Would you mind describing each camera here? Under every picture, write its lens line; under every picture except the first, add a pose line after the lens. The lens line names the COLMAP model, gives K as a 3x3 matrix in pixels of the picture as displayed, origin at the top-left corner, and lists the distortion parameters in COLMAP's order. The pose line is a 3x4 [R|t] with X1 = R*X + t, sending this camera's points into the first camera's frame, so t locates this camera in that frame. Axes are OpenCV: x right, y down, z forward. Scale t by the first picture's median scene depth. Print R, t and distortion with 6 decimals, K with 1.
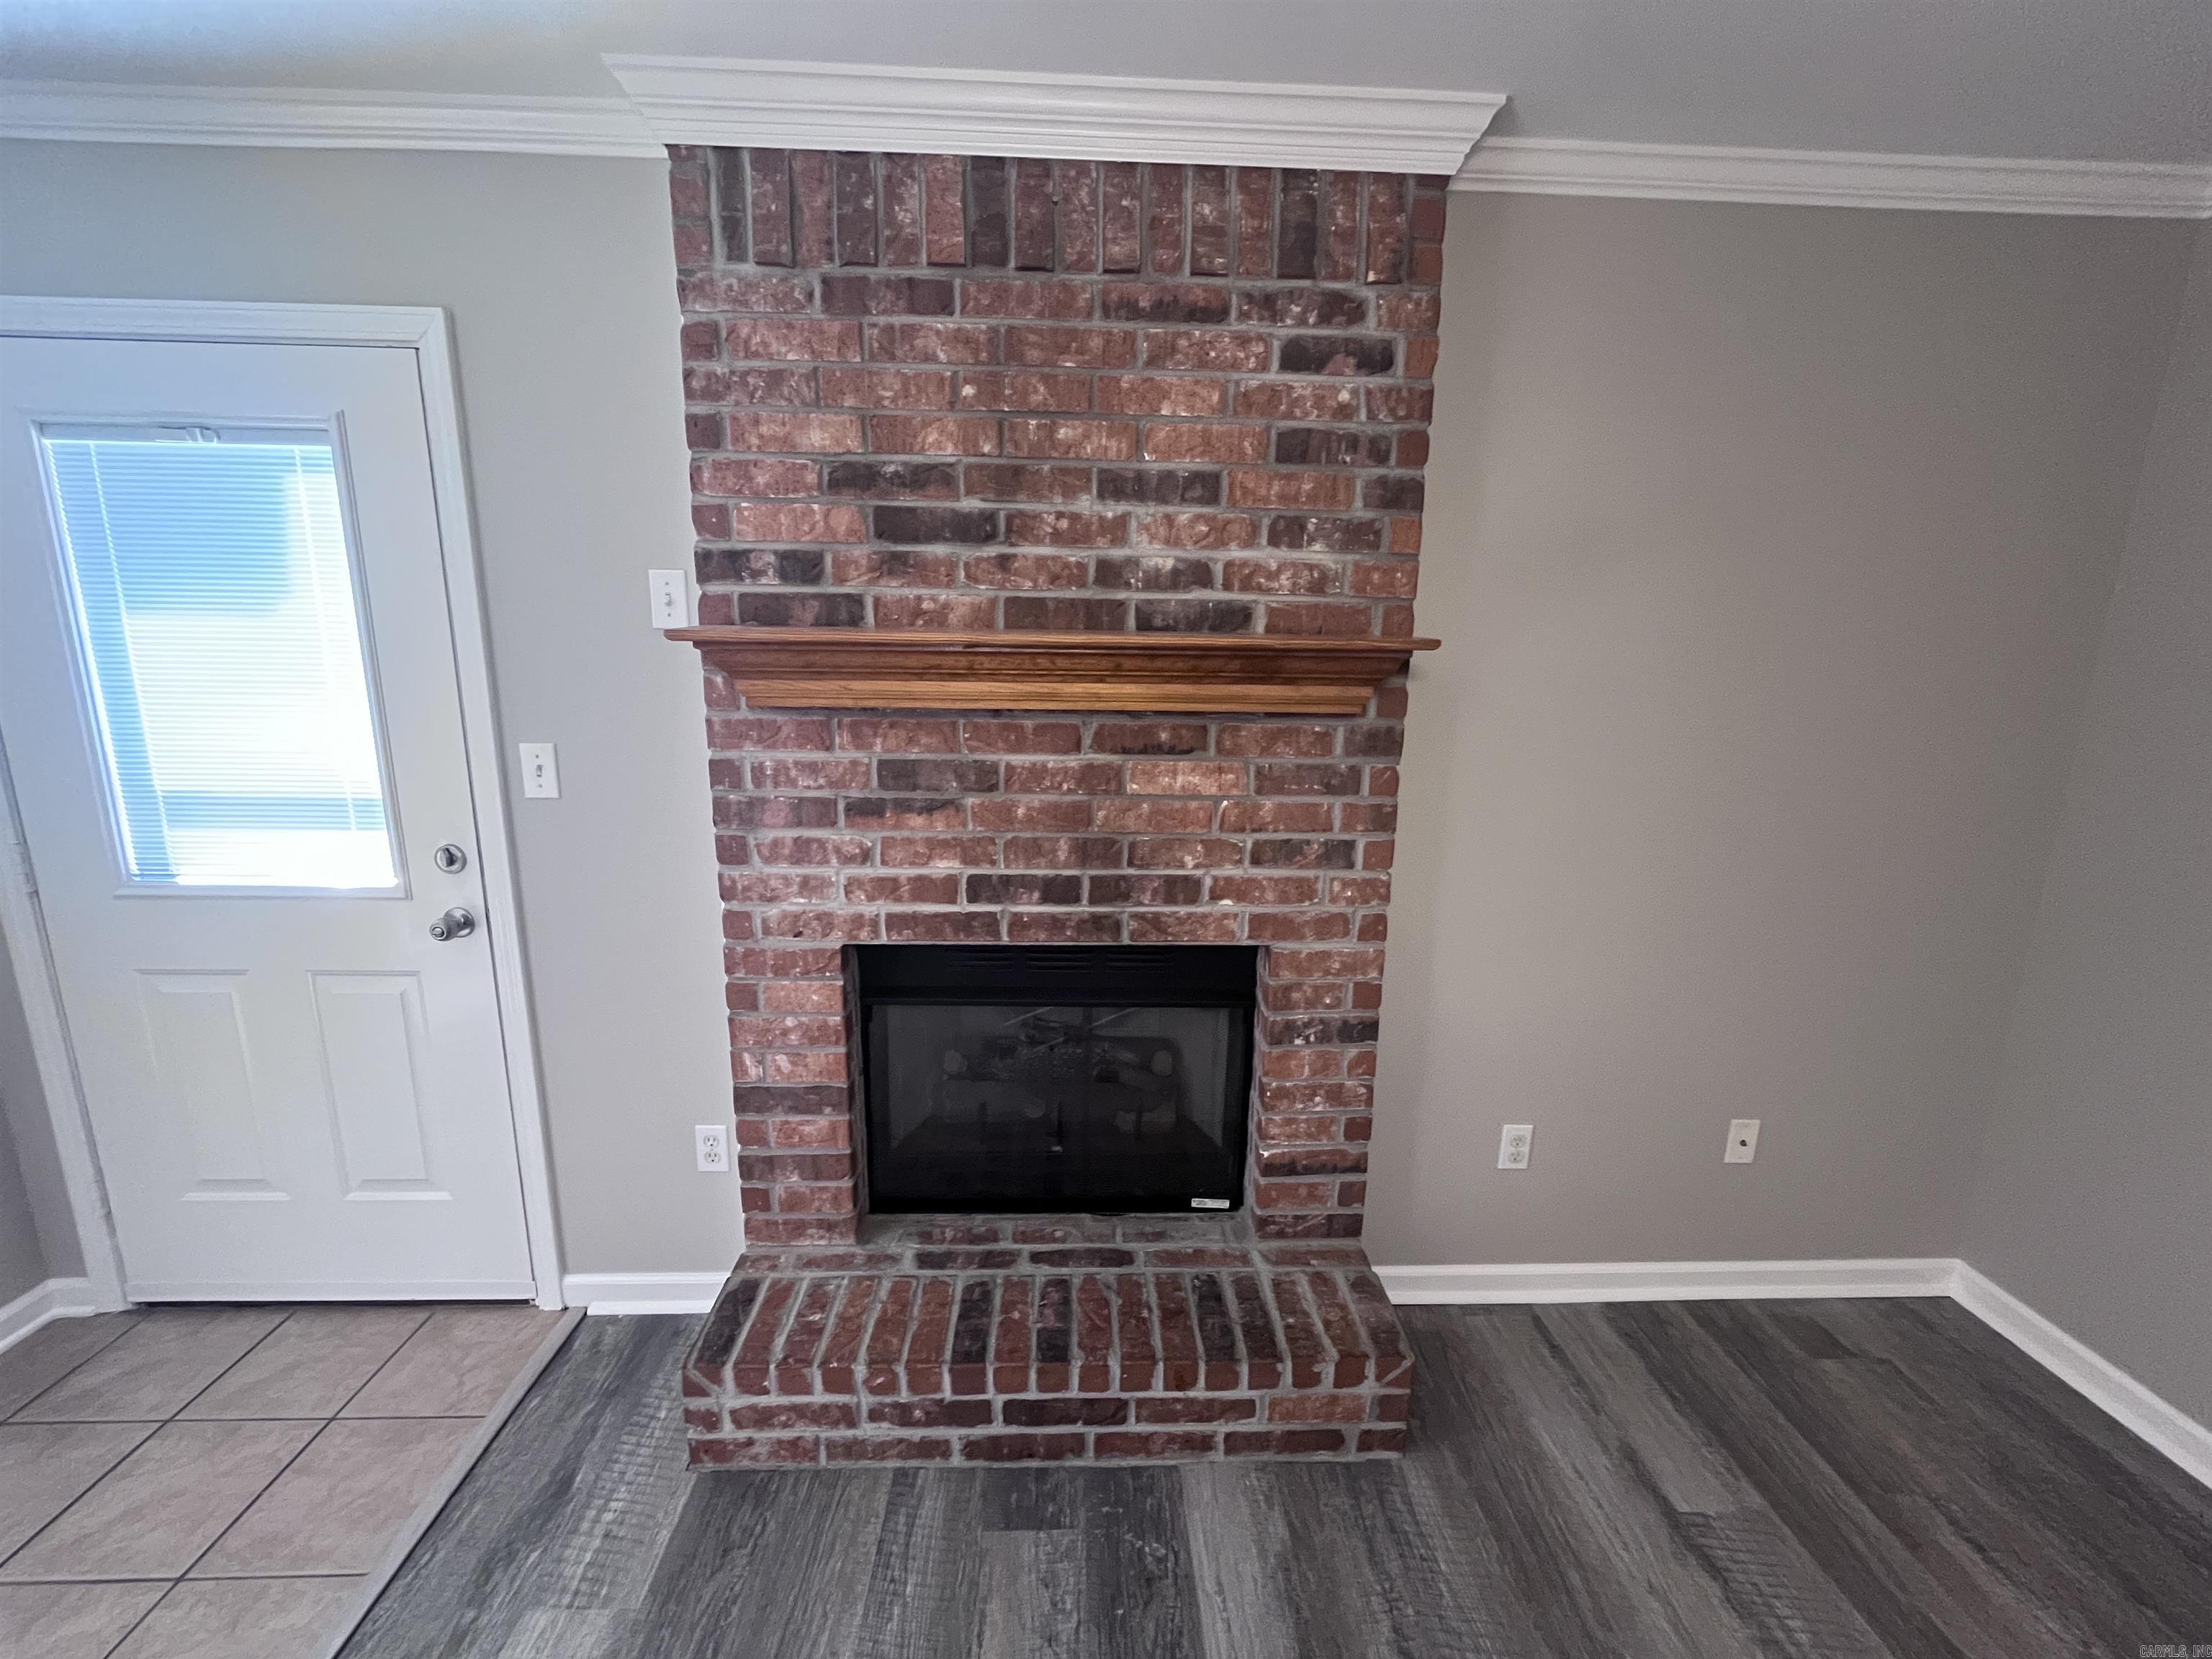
lens RADIAL K [[892.1, 0, 1104.6], [0, 892.1, 830.3], [0, 0, 1]] dist [-0.003394, -0.000348]
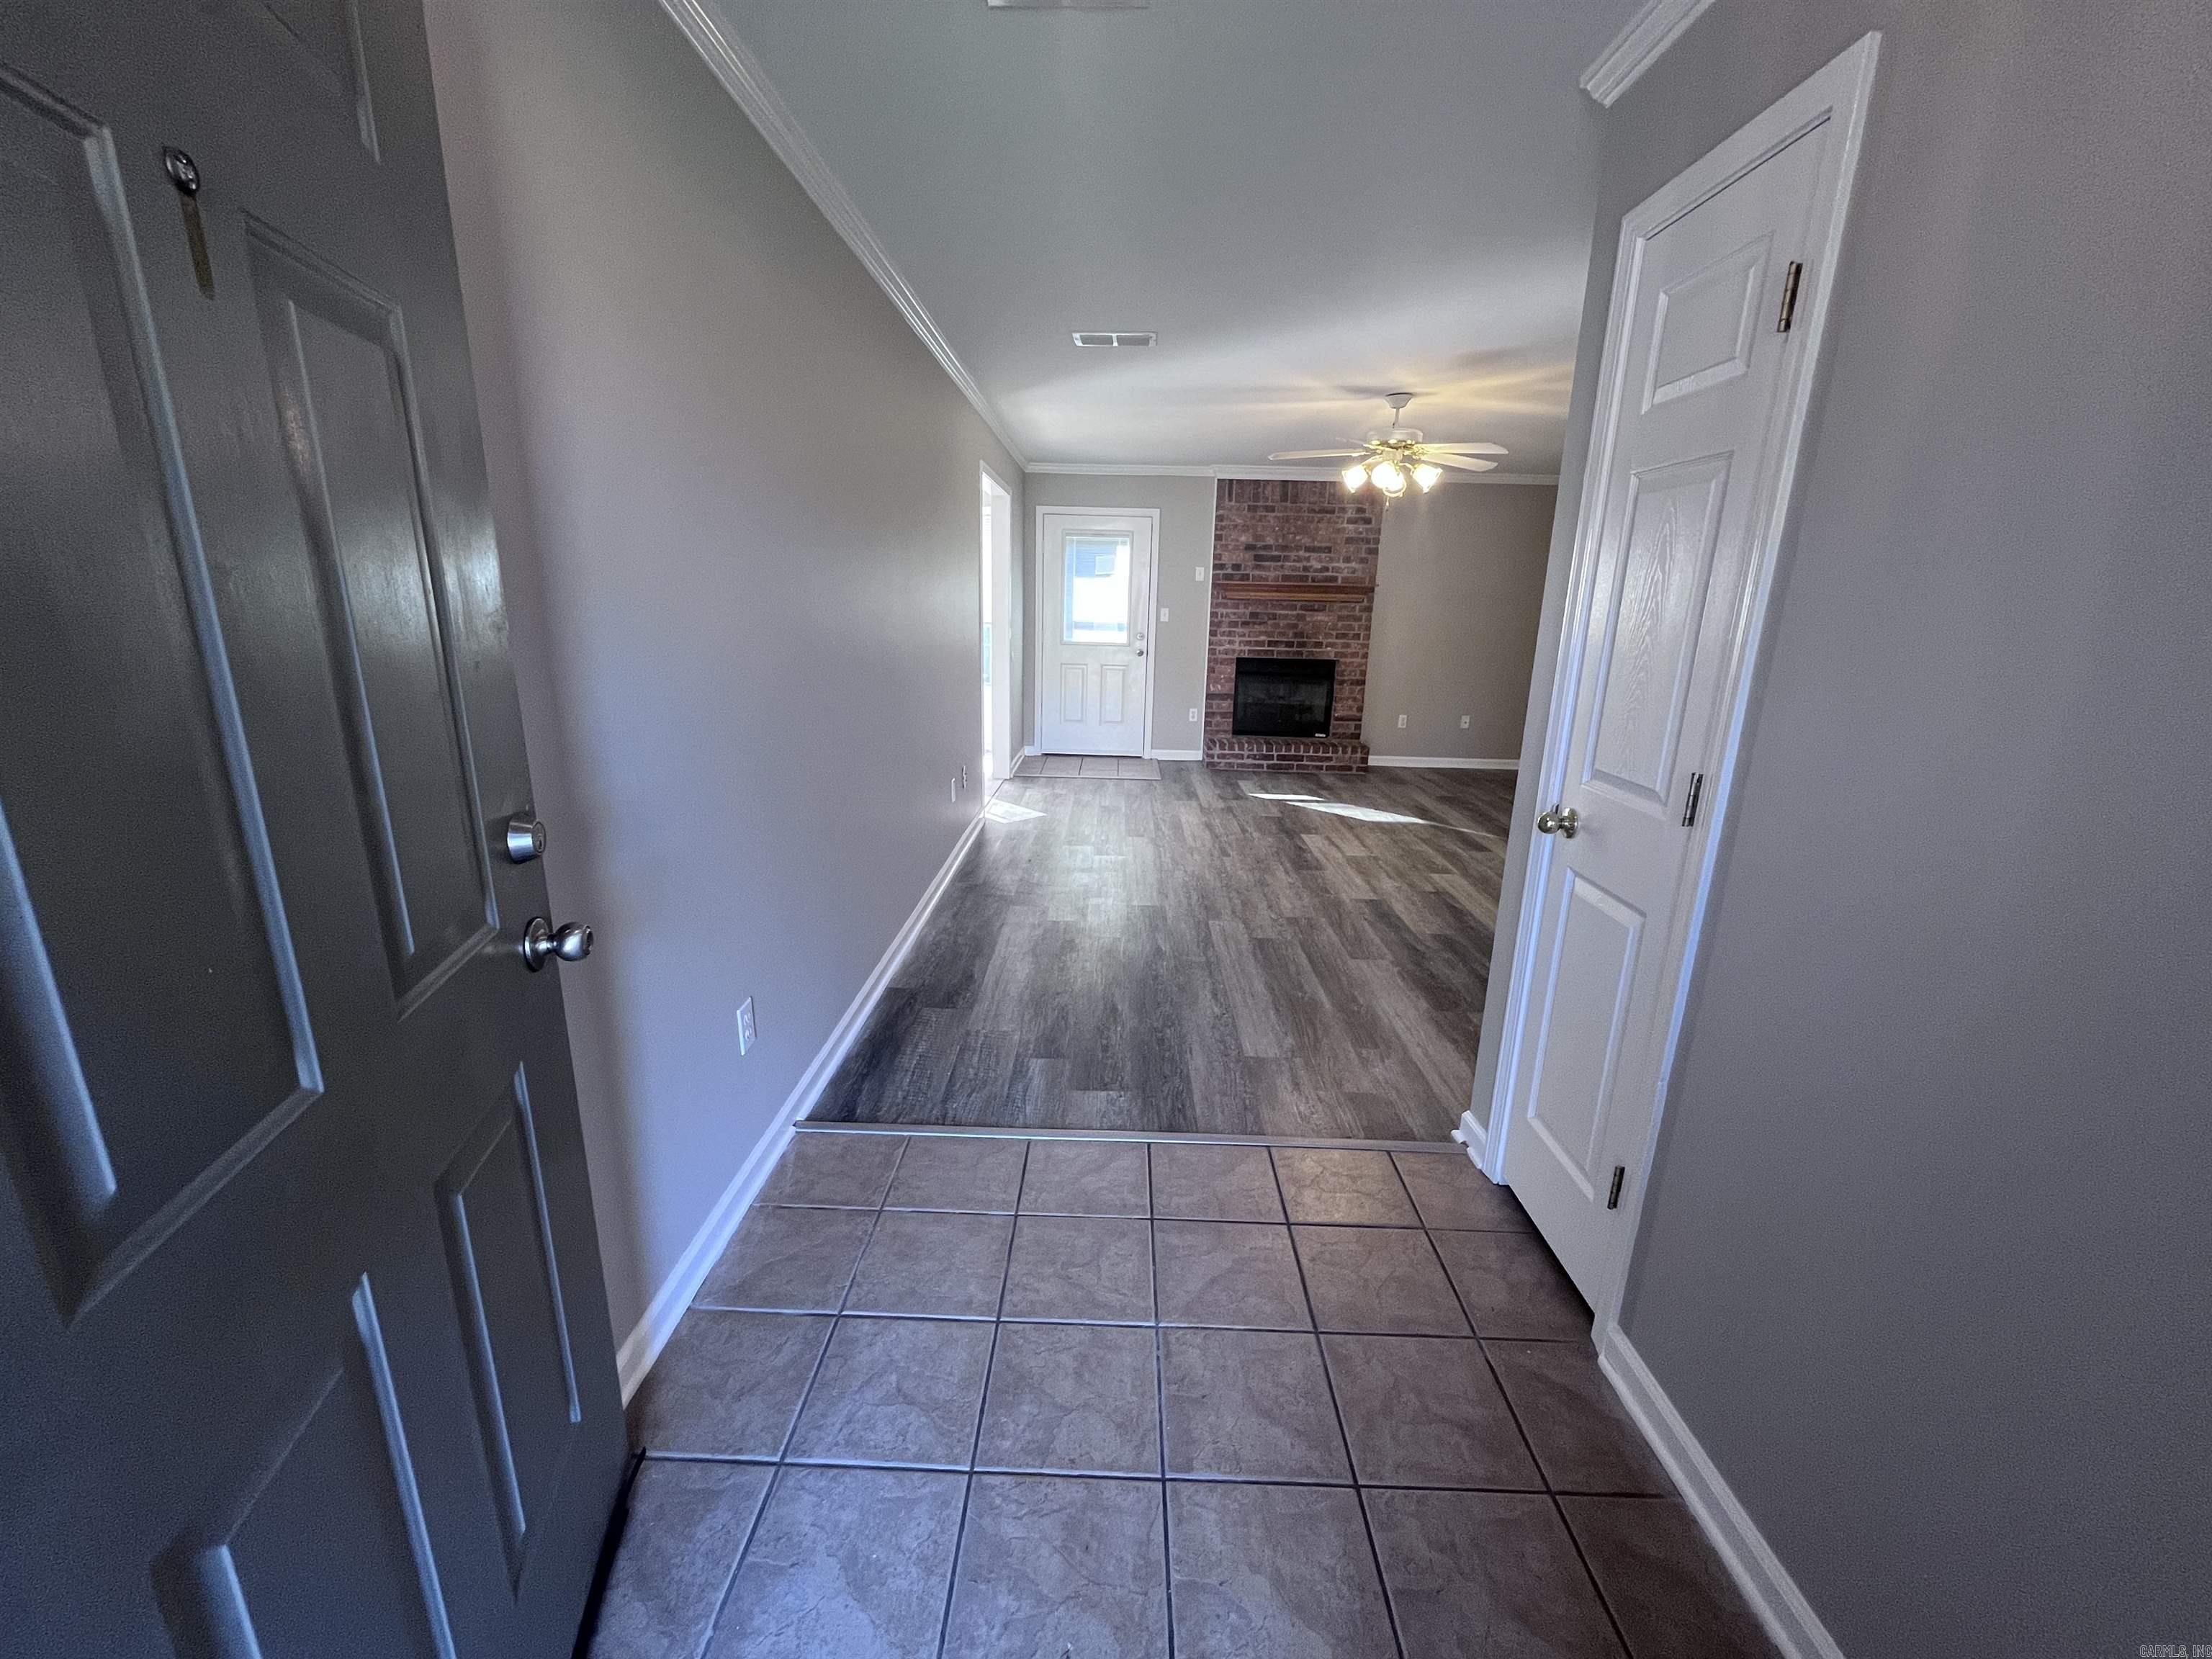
lens RADIAL K [[892.7, 0, 1103.8], [0, 892.7, 830.9], [0, 0, 1]] dist [-0.000343, -0.000151]
pose [[0.998206, 0.022757, -0.055381, -0.692373], [-0.020009, 0.998565, 0.049674, 0.778620], [0.056432, -0.048476, 0.997229, -3.400829]]
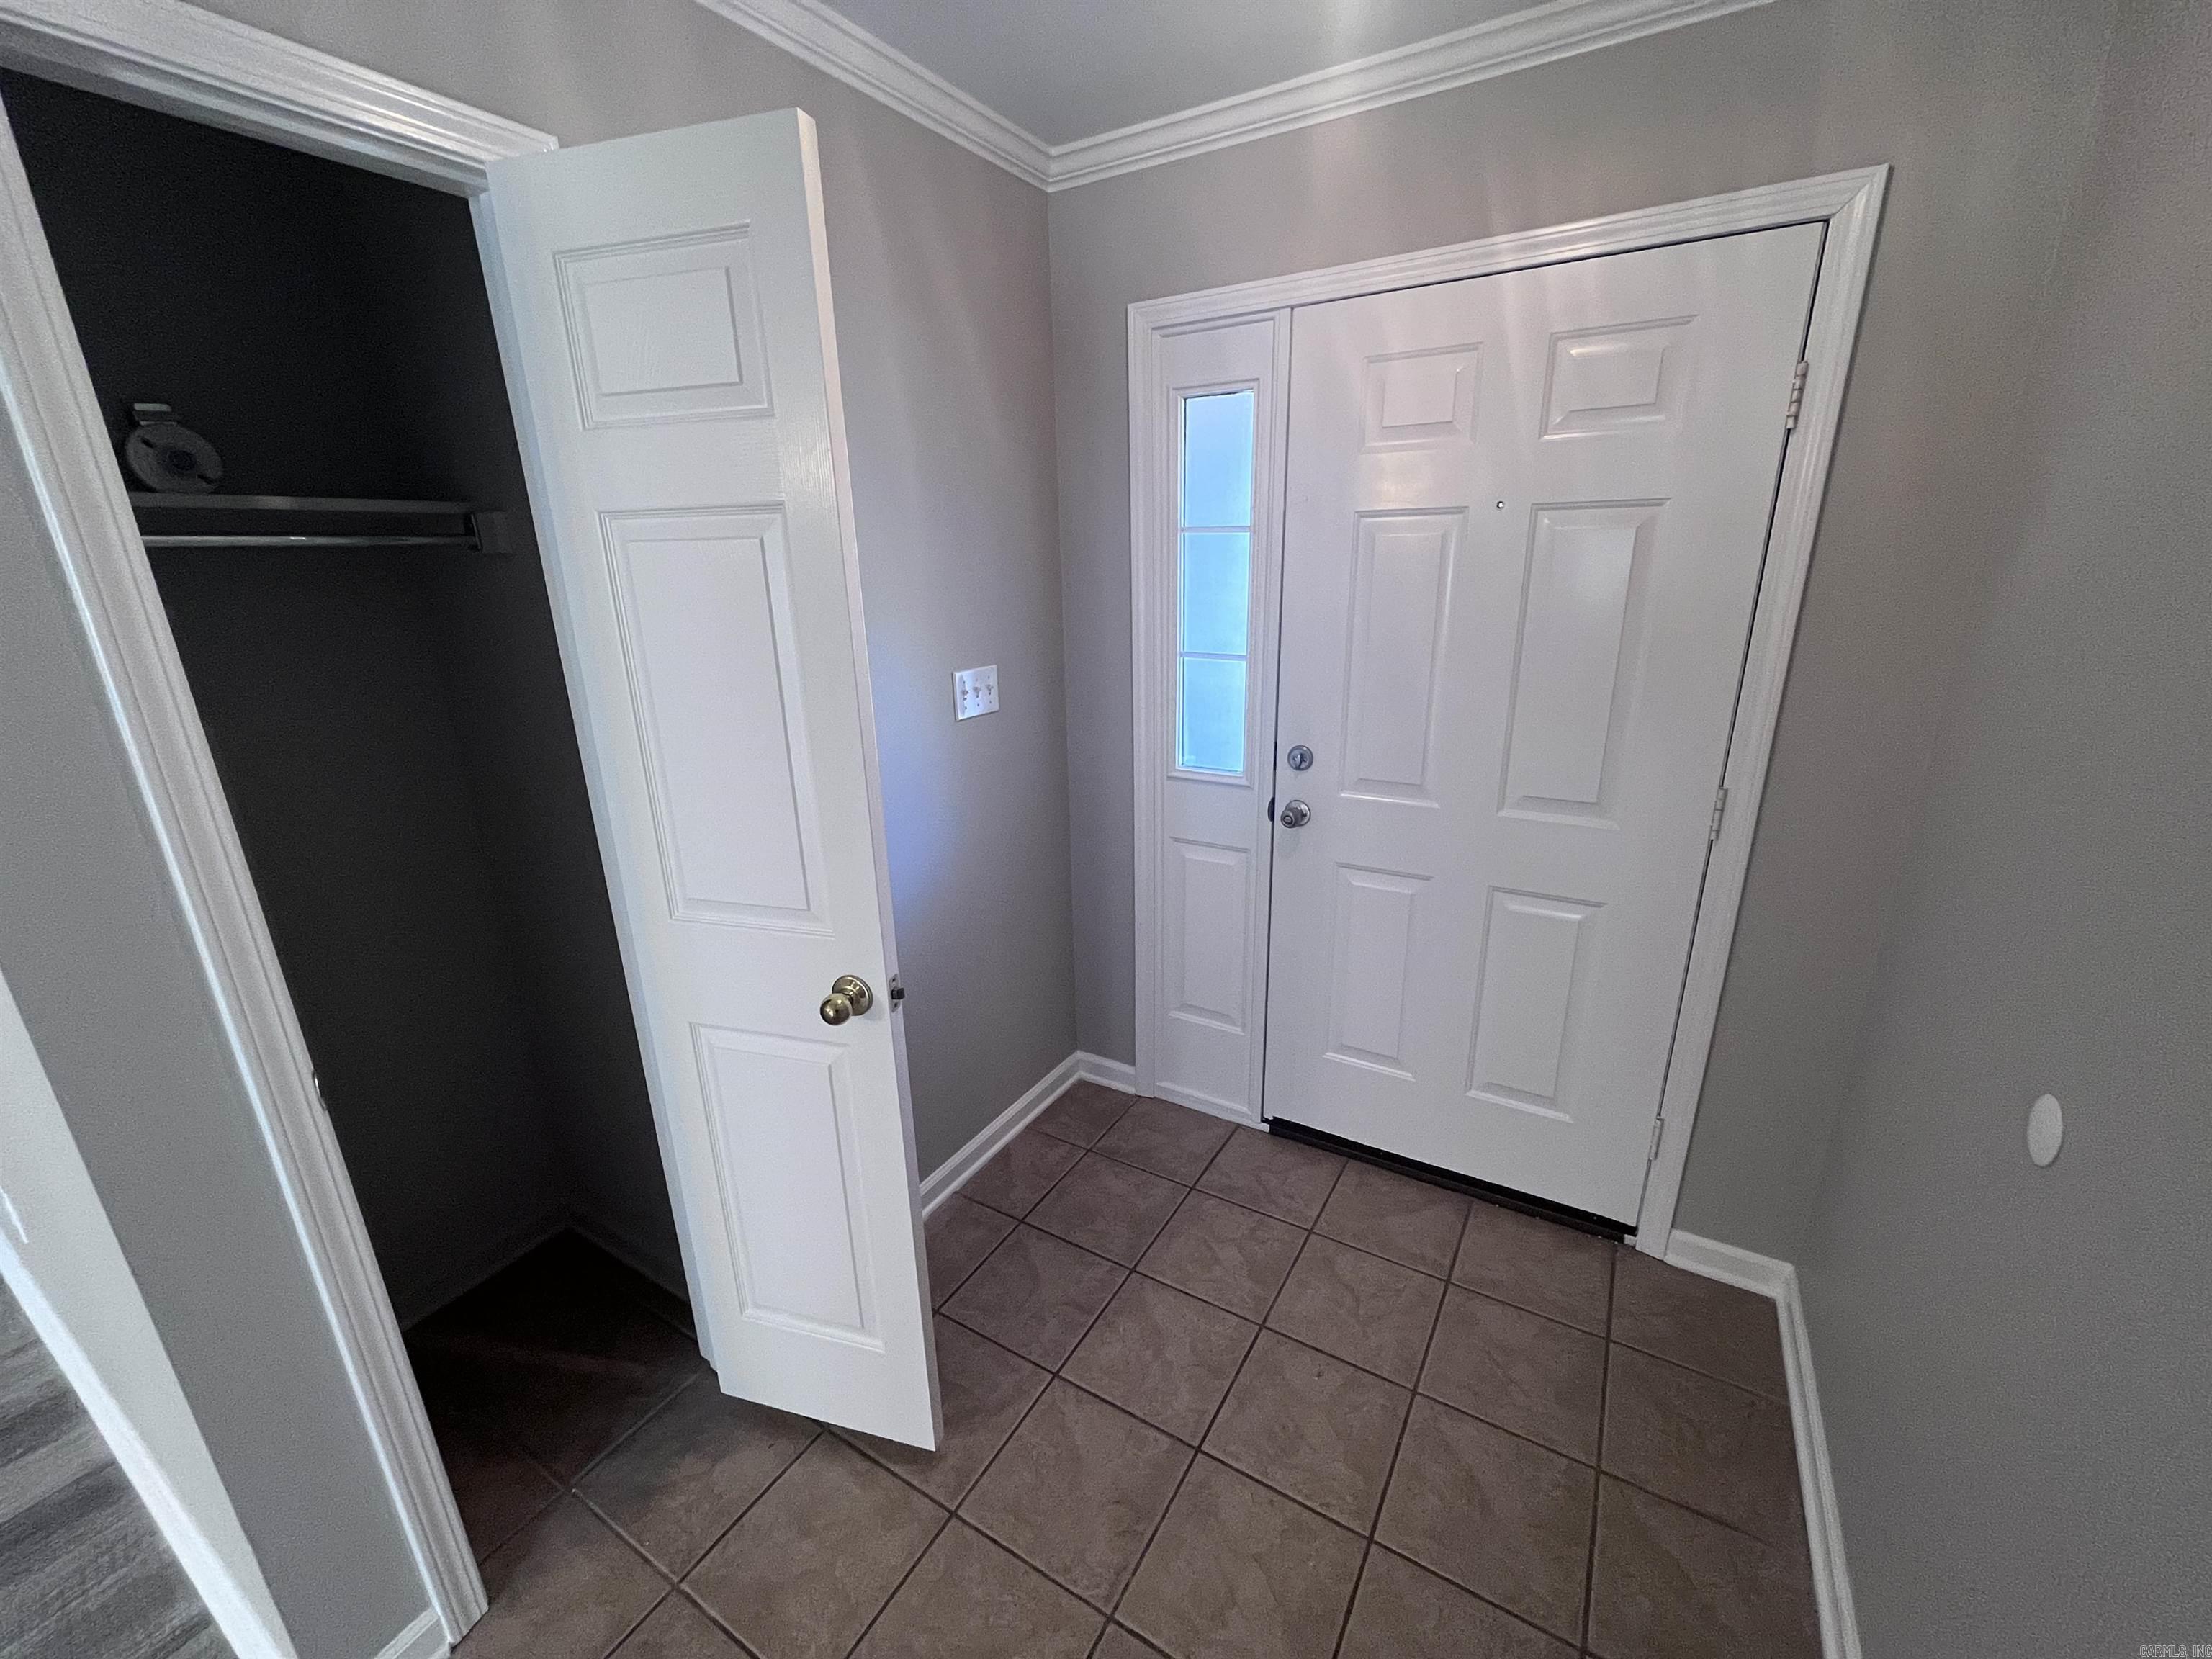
lens RADIAL K [[892.1, 0, 1104.6], [0, 892.1, 830.3], [0, 0, 1]] dist [-0.003394, -0.000348]
pose [[-0.836511, -0.161446, 0.523626, -0.970605], [0.120321, 0.878166, 0.462976, 0.409382], [-0.534576, 0.450288, -0.715171, -2.175865]]
